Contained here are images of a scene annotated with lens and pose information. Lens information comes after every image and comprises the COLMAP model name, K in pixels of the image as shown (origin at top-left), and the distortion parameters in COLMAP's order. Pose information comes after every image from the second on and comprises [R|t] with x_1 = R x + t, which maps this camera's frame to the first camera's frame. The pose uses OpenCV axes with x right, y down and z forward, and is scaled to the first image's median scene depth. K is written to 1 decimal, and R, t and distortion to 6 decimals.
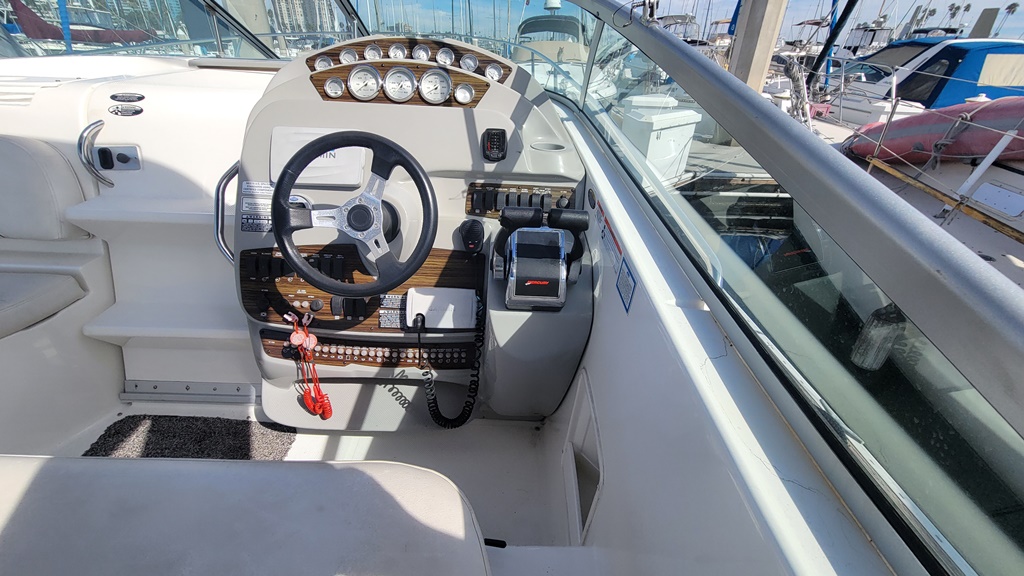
lens RADIAL K [[405.9, 0, 513.8], [0, 405.9, 284.7], [0, 0, 1]] dist [-0.009899, 0.000225]
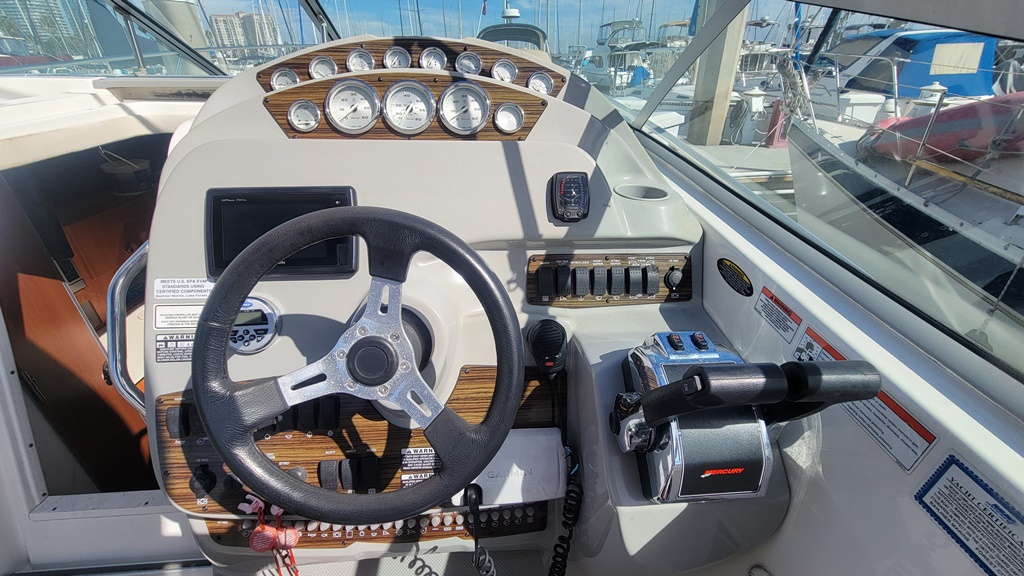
lens RADIAL K [[402.6, 0, 504.7], [0, 402.6, 271.6], [0, 0, 1]] dist [0.001287, 0.000126]
pose [[0.996265, -0.063810, 0.058172, -0.175178], [0.066075, 0.997095, -0.037882, -0.191089], [-0.055586, 0.041585, 0.997588, 0.345553]]
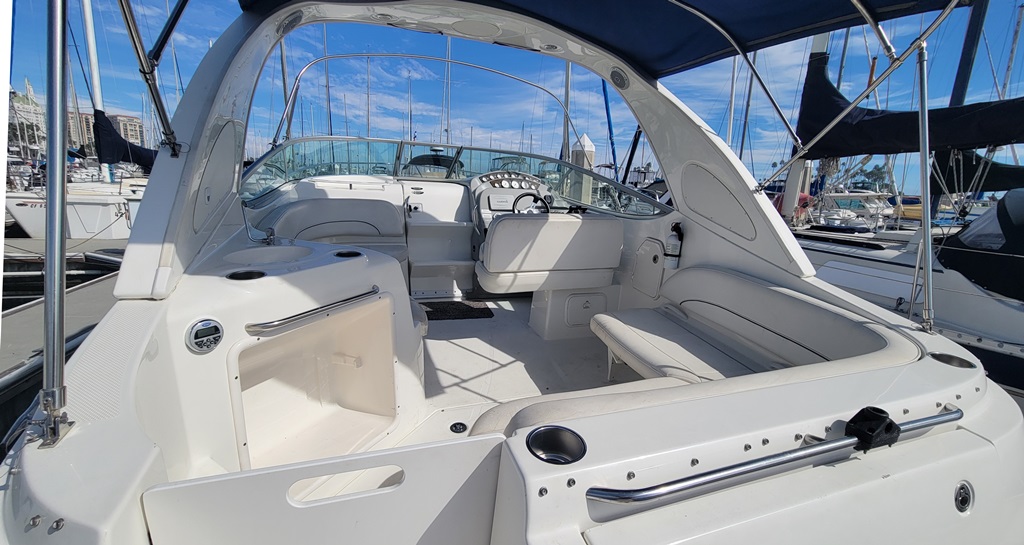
lens RADIAL K [[397.4, 0, 512.0], [0, 397.4, 272.5], [0, 0, 1]] dist [-0.000578, -0.000031]
pose [[0.943578, -0.044548, 0.328141, -1.380155], [0.138357, 0.953312, -0.268427, 1.066870], [-0.300863, 0.298683, 0.905688, -1.734476]]
